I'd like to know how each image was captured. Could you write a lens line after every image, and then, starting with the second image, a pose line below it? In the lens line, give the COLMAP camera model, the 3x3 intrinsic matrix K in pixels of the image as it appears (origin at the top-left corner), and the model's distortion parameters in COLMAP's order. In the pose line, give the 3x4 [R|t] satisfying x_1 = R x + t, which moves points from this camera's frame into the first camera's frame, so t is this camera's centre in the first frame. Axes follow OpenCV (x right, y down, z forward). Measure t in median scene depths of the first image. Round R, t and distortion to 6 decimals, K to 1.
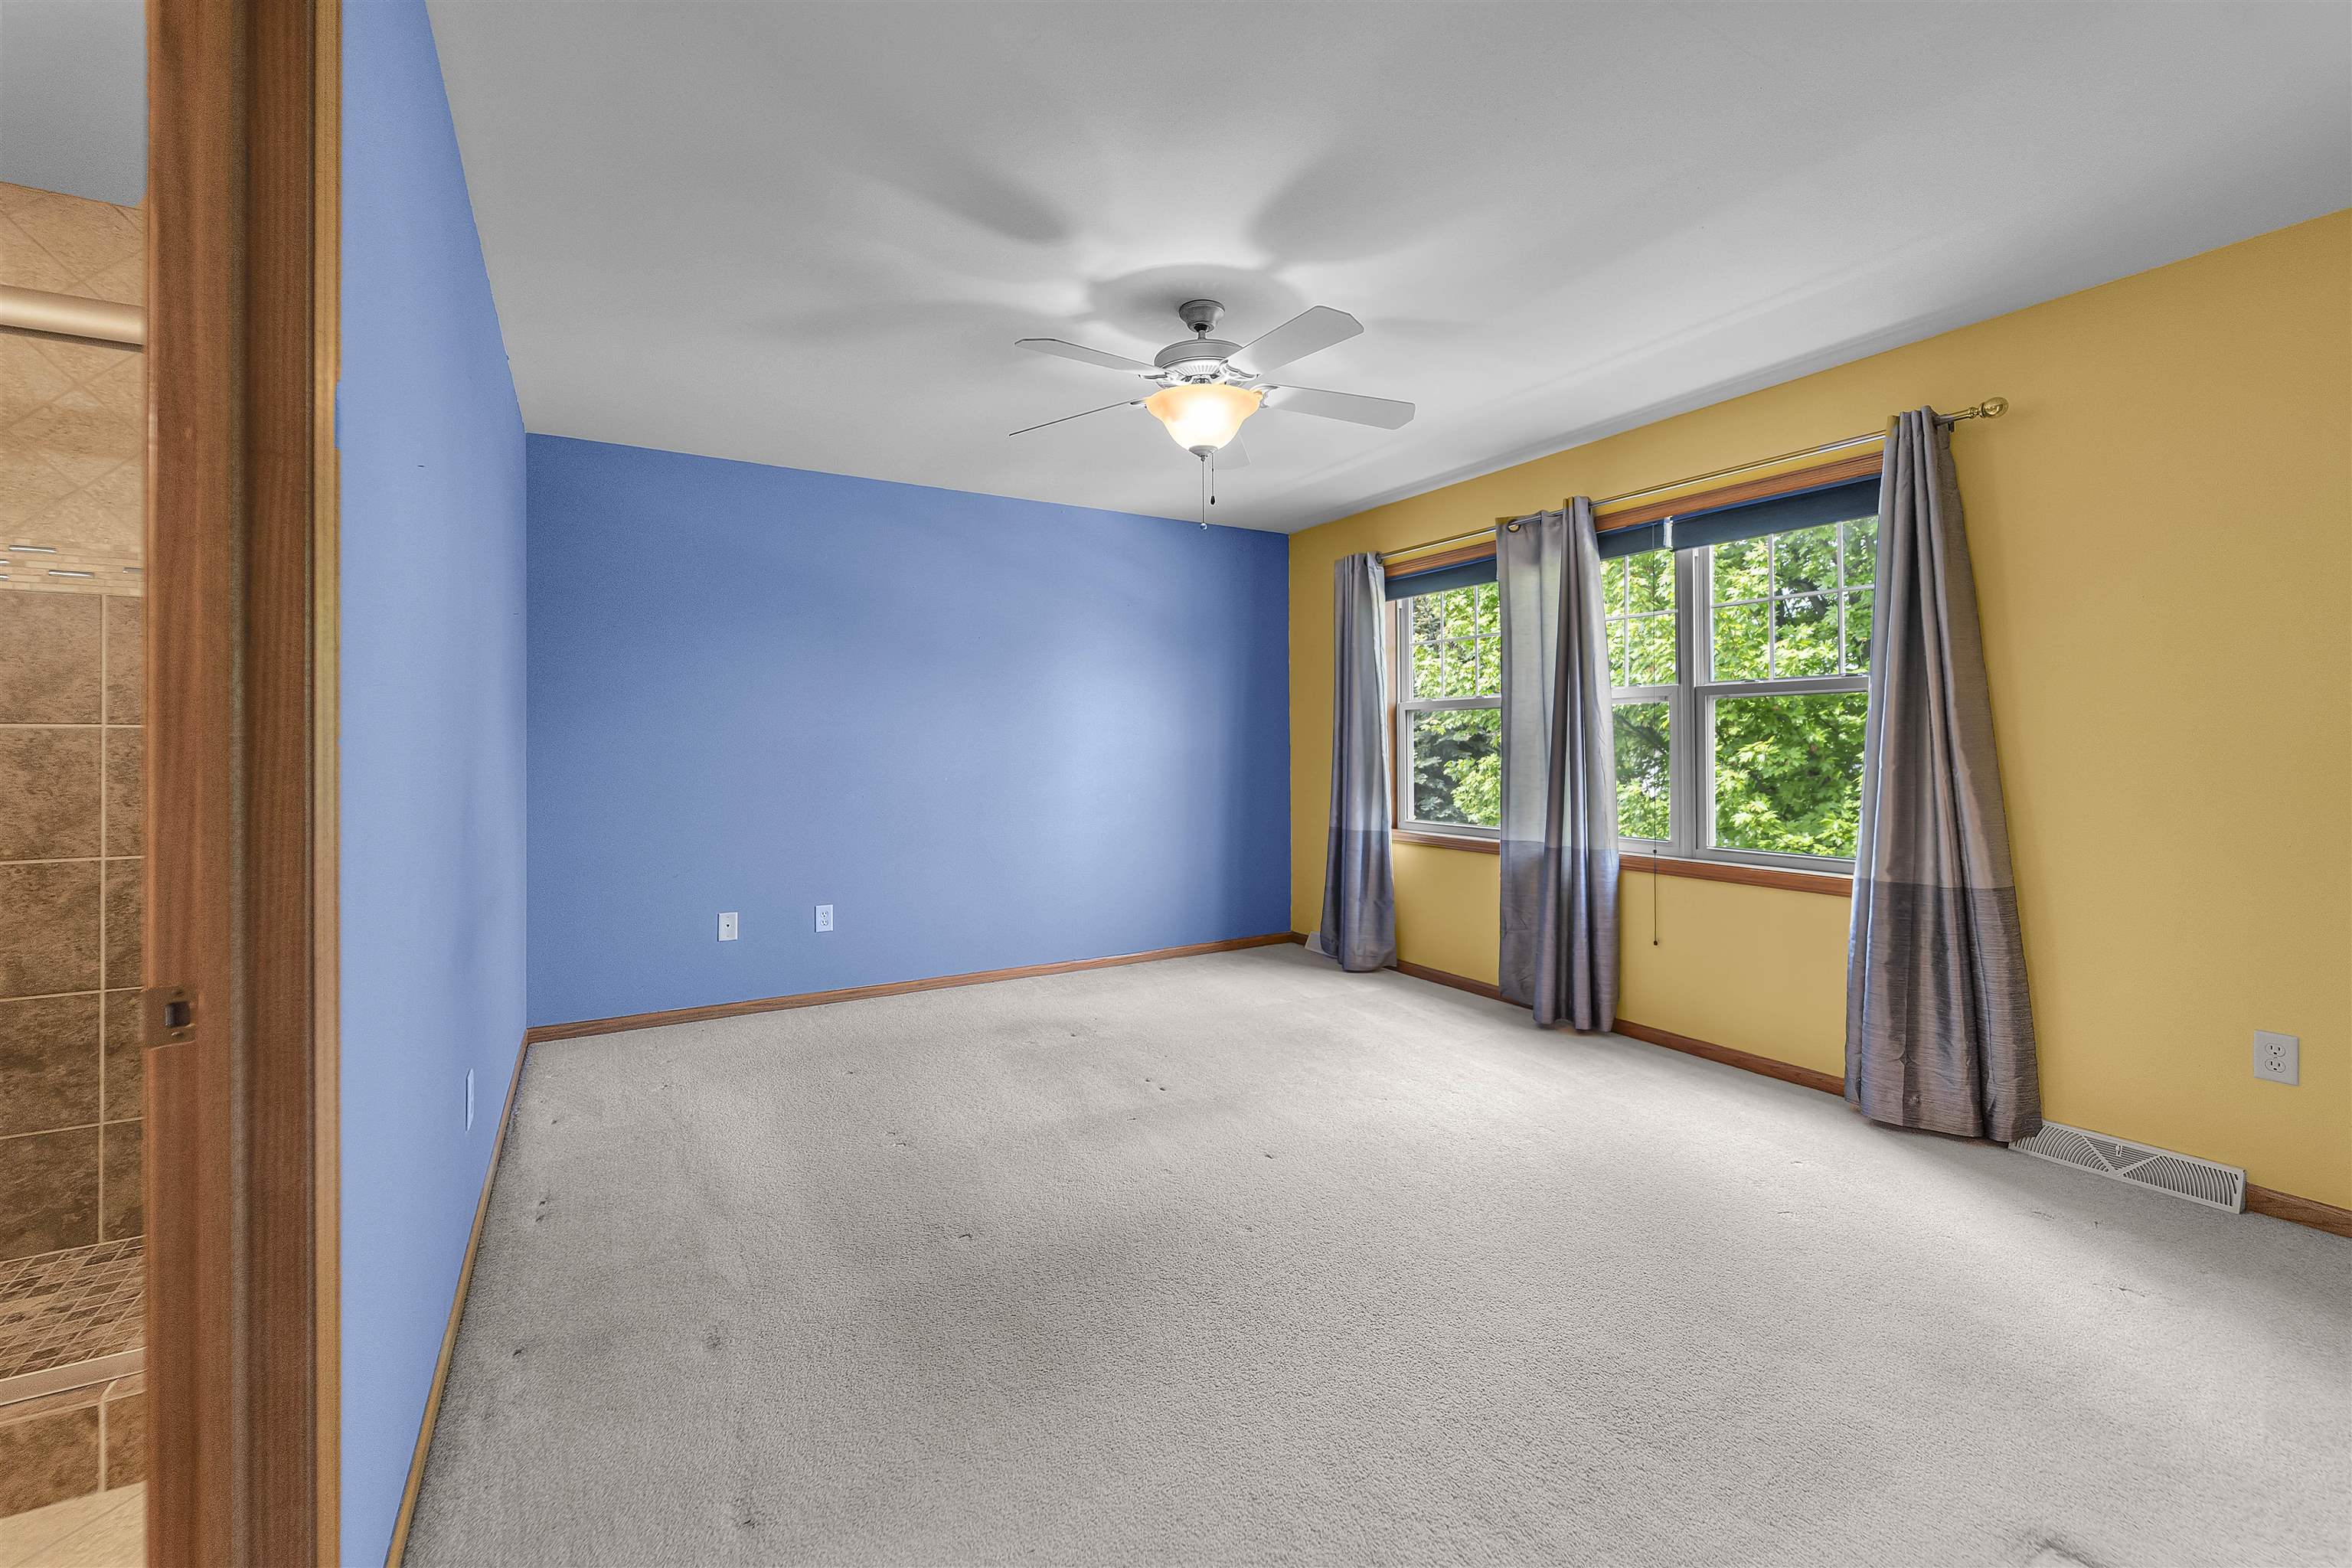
lens RADIAL K [[946.6, 0, 1160.3], [0, 946.6, 749.9], [0, 0, 1]] dist [-0.001779, -0.000680]
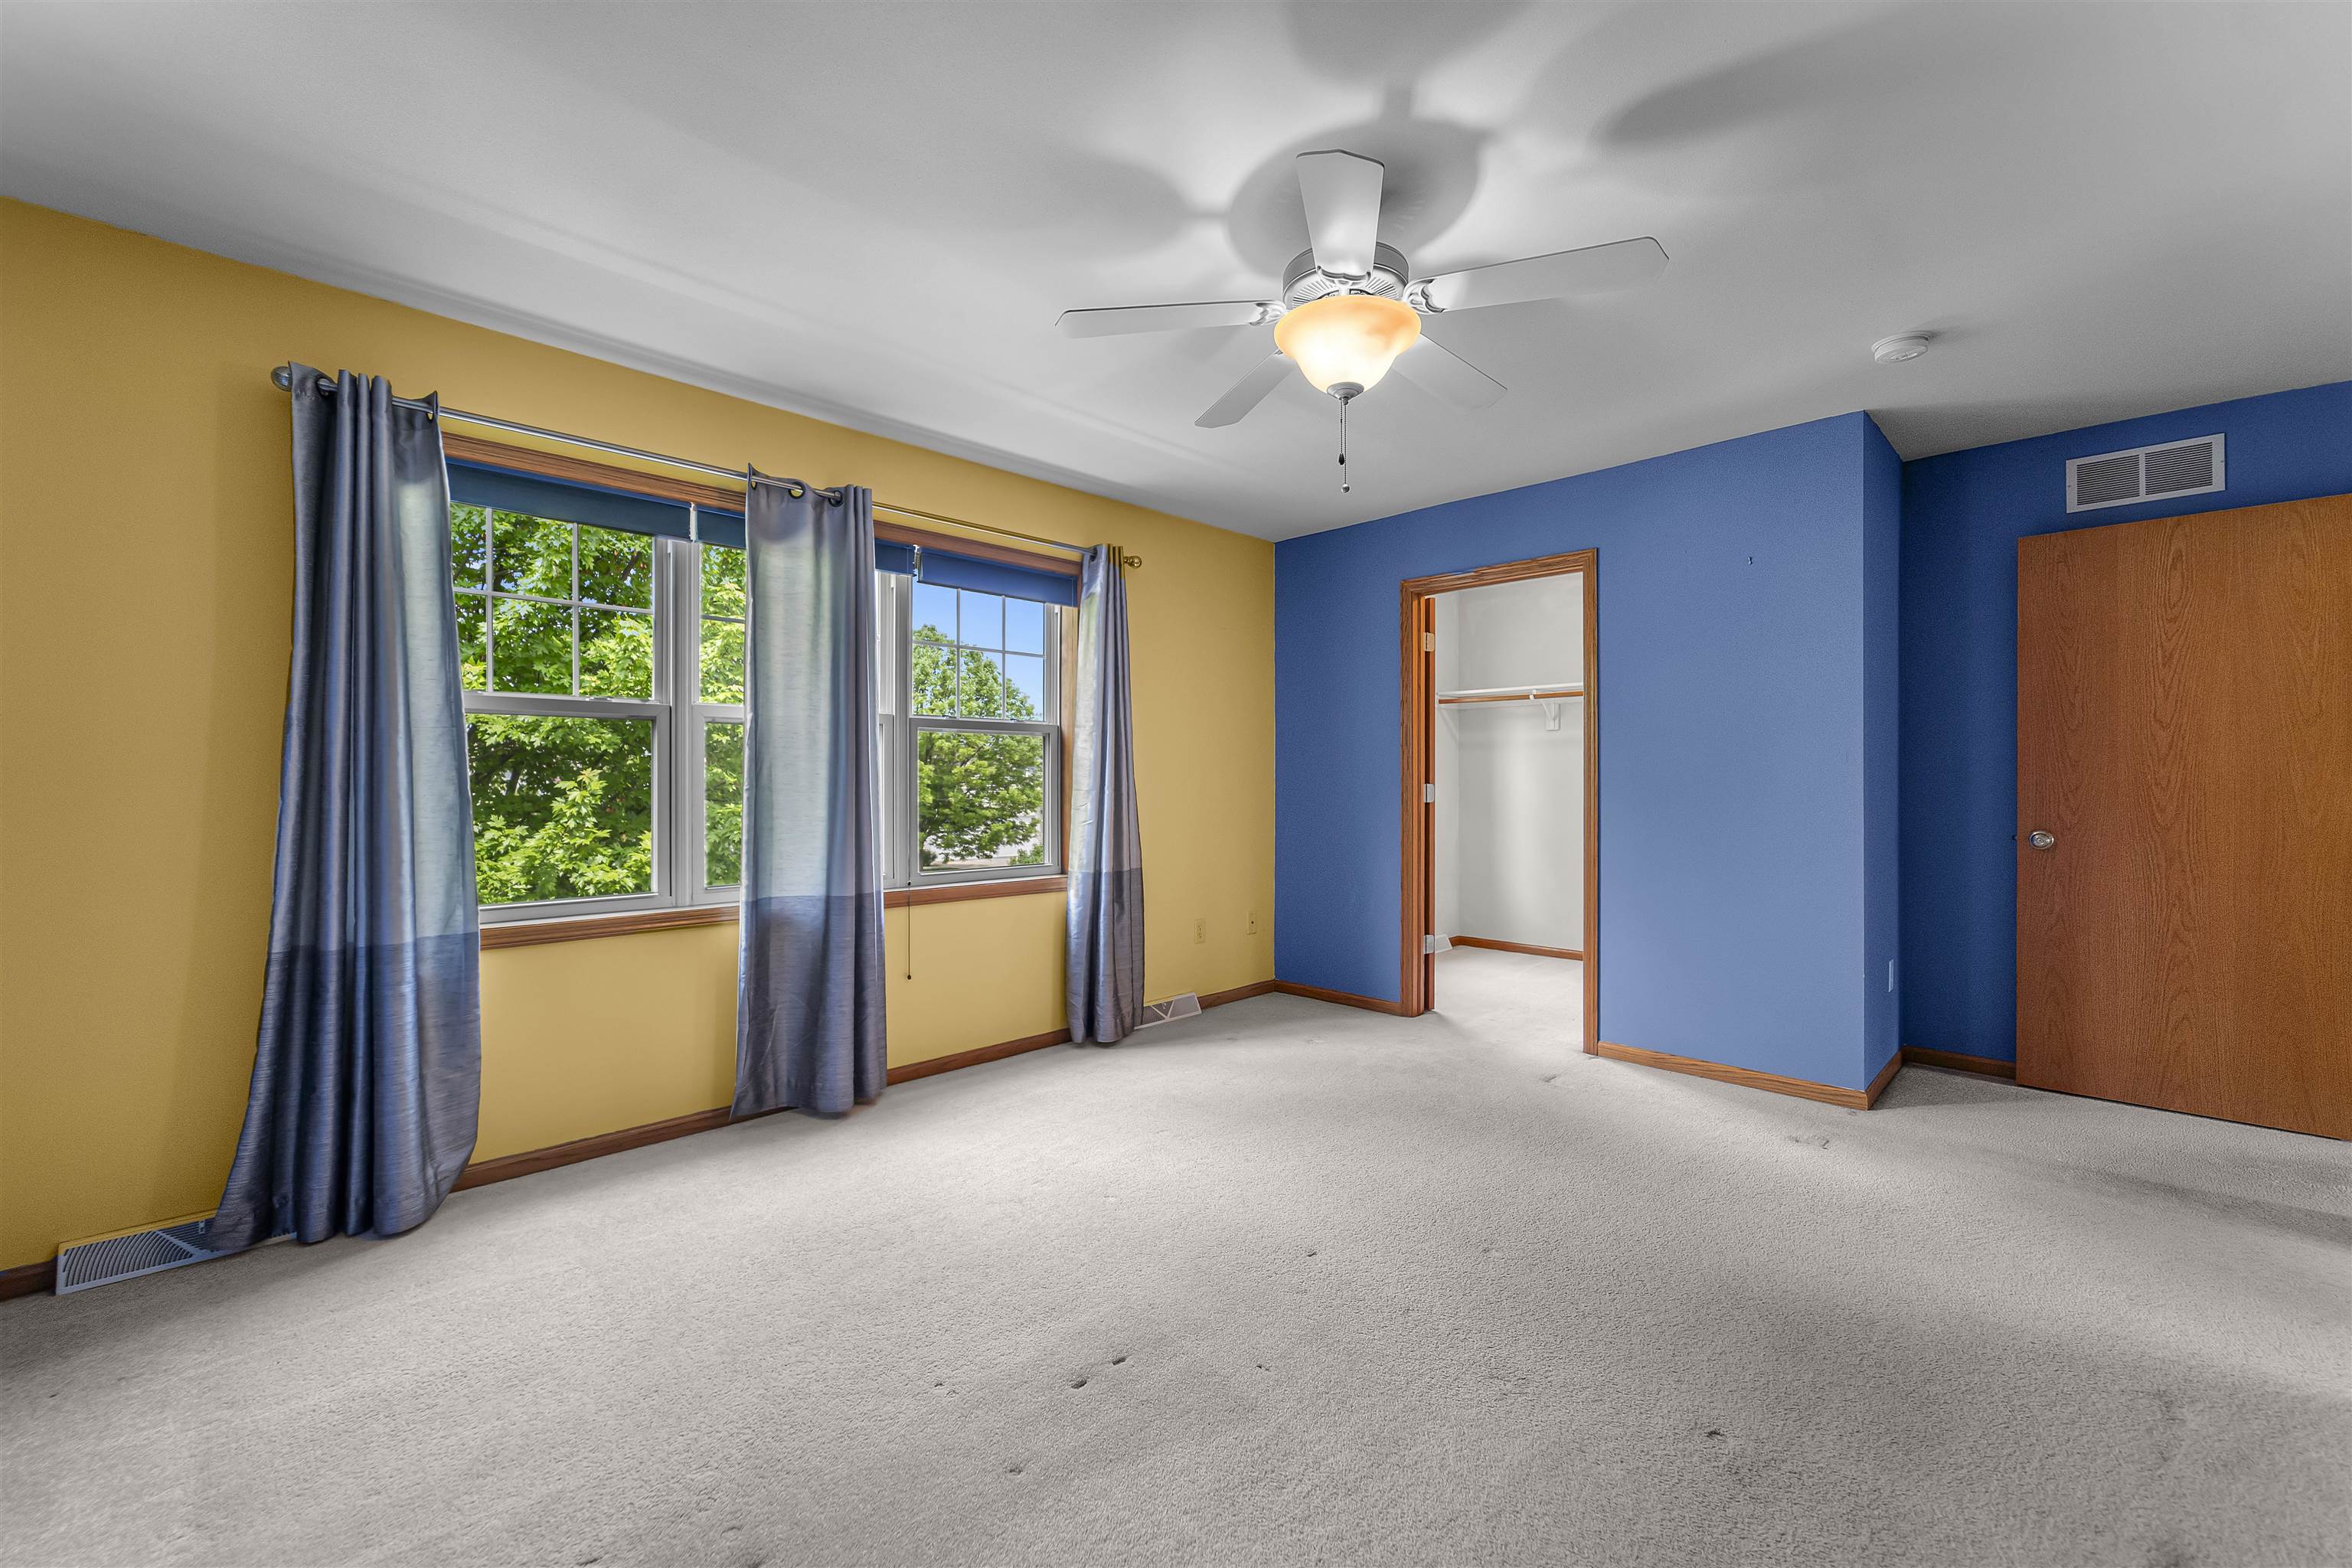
lens RADIAL K [[946.6, 0, 1199.6], [0, 946.6, 780.7], [0, 0, 1]] dist [-0.001779, -0.000680]
pose [[-0.252370, 0.011705, 0.967560, -0.402747], [0.013800, 0.999869, -0.008497, 0.011673], [-0.967532, 0.011208, -0.252498, 0.774073]]
